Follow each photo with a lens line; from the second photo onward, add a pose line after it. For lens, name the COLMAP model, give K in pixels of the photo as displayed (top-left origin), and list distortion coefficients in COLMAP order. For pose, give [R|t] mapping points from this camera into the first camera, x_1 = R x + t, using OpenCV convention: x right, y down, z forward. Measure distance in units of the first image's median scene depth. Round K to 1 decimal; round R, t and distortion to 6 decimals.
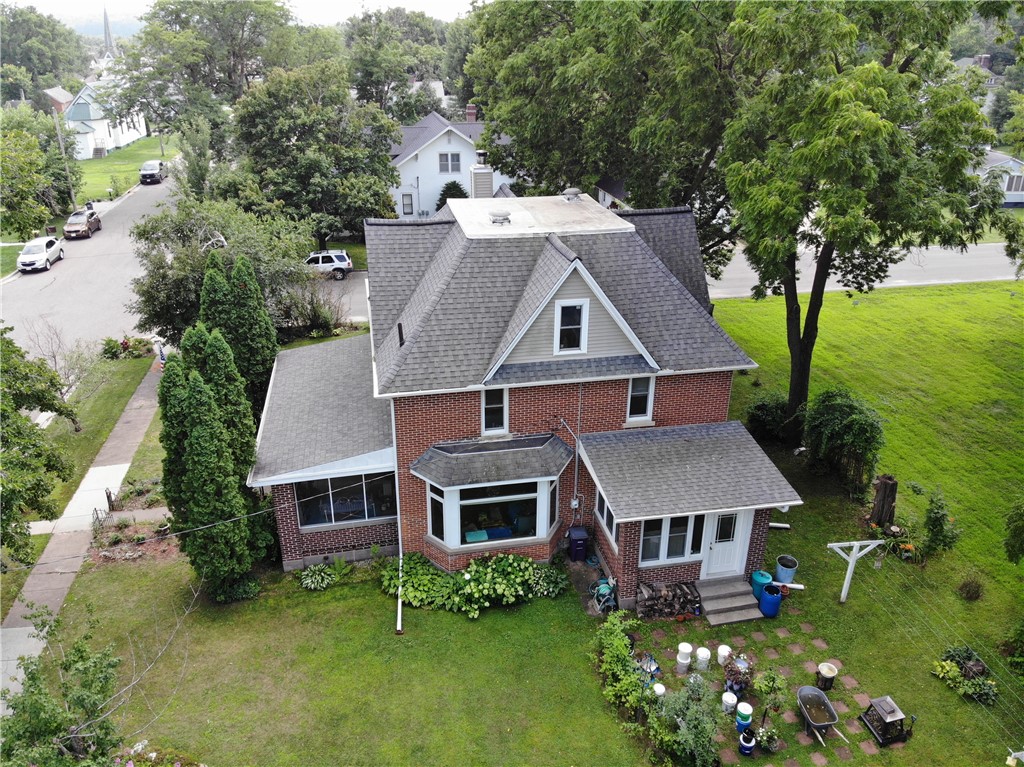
lens RADIAL K [[759.7, 0, 509.6], [0, 759.7, 383.2], [0, 0, 1]] dist [0.081926, -0.004679]
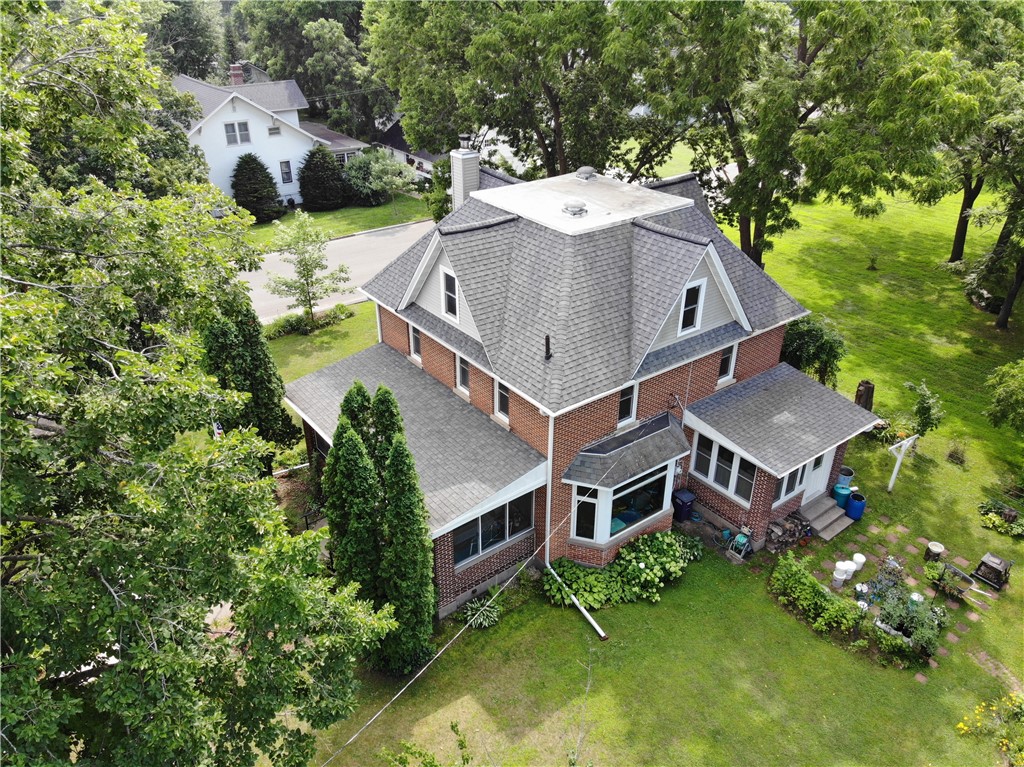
lens RADIAL K [[759.7, 0, 509.2], [0, 759.7, 382.9], [0, 0, 1]] dist [0.081926, -0.004679]
pose [[0.902094, -0.213371, 0.375100, -0.532261], [0.185313, 0.976524, 0.109815, -0.127667], [-0.389726, -0.029553, 0.920457, 0.126071]]
